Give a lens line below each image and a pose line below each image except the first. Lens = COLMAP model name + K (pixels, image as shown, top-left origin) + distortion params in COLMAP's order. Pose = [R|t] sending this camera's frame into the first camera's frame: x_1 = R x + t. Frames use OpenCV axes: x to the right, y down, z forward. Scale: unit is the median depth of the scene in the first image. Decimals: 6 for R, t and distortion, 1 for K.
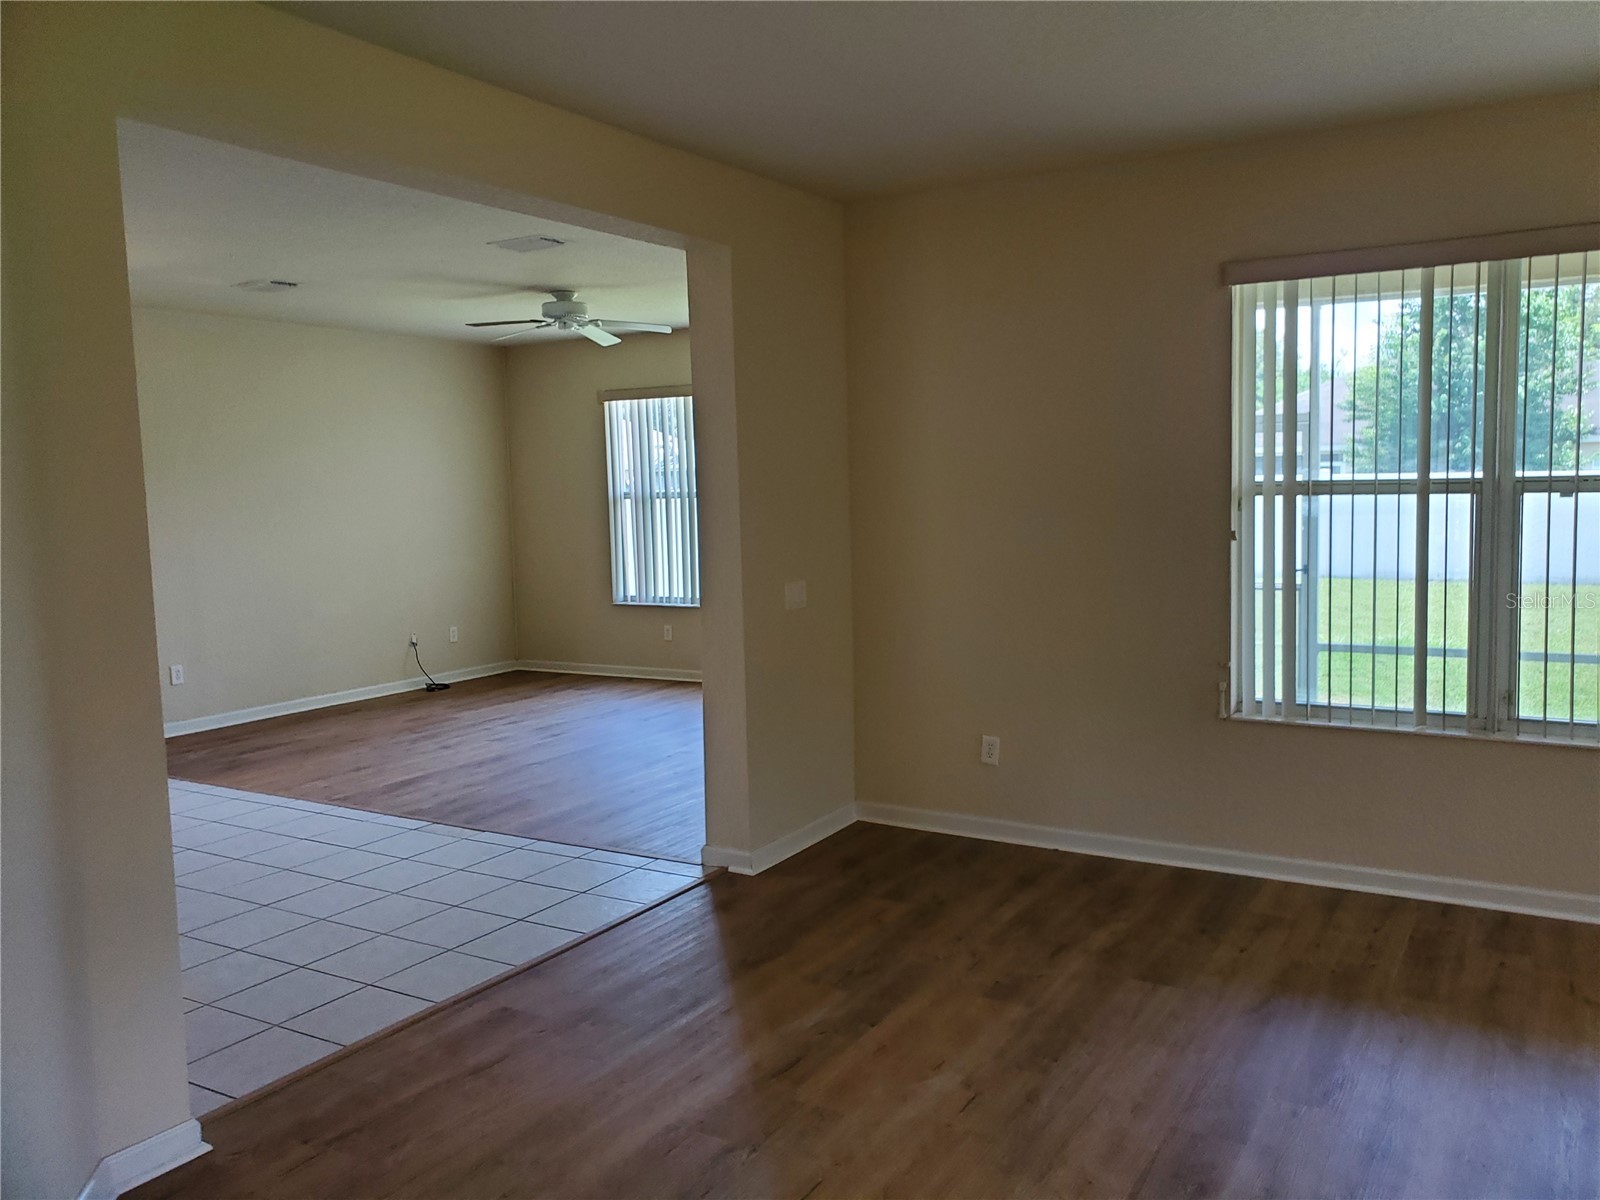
lens RADIAL K [[1232.8, 0, 860.9], [0, 1232.8, 584.5], [0, 0, 1]] dist [0.036951, 0.005308]
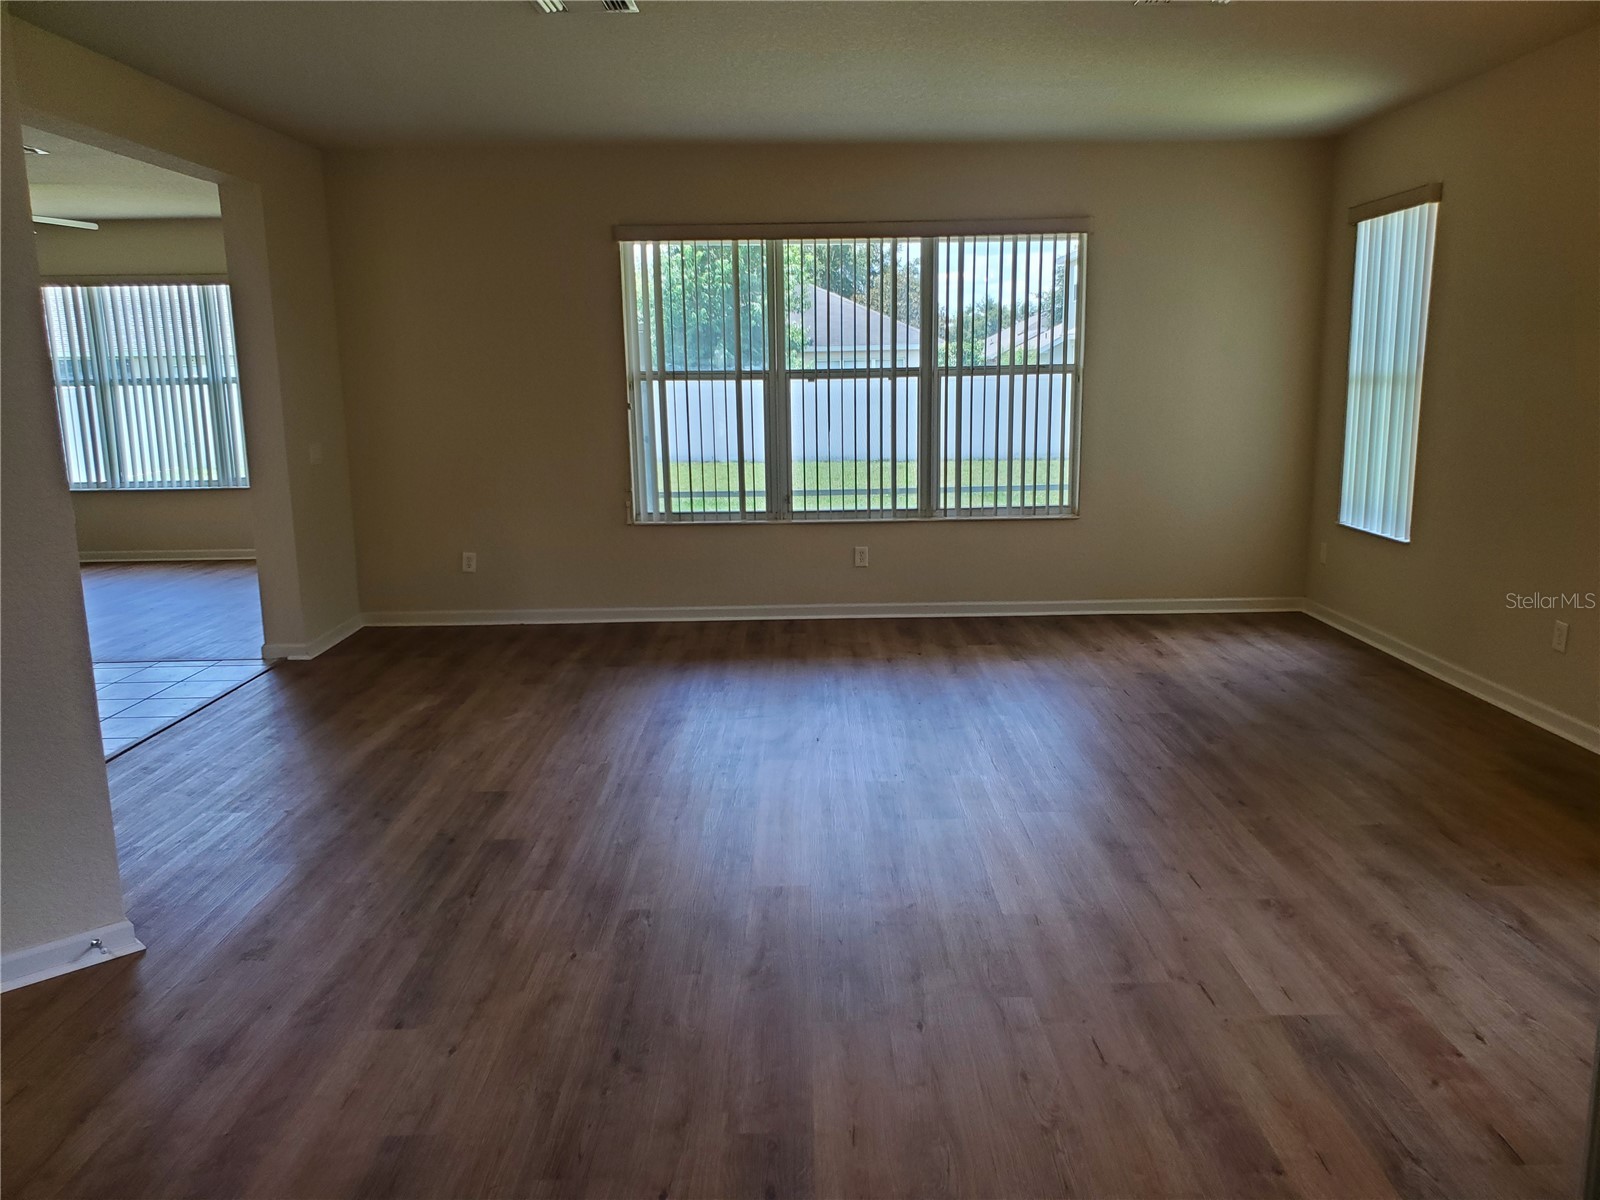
lens RADIAL K [[1272.0, 0, 809.1], [0, 1272.0, 640.9], [0, 0, 1]] dist [0.009524, 0.001574]
pose [[0.860100, -0.090816, 0.501977, -0.244503], [0.037284, 0.992585, 0.115691, 0.056147], [-0.508762, -0.080791, 0.857108, -0.372190]]
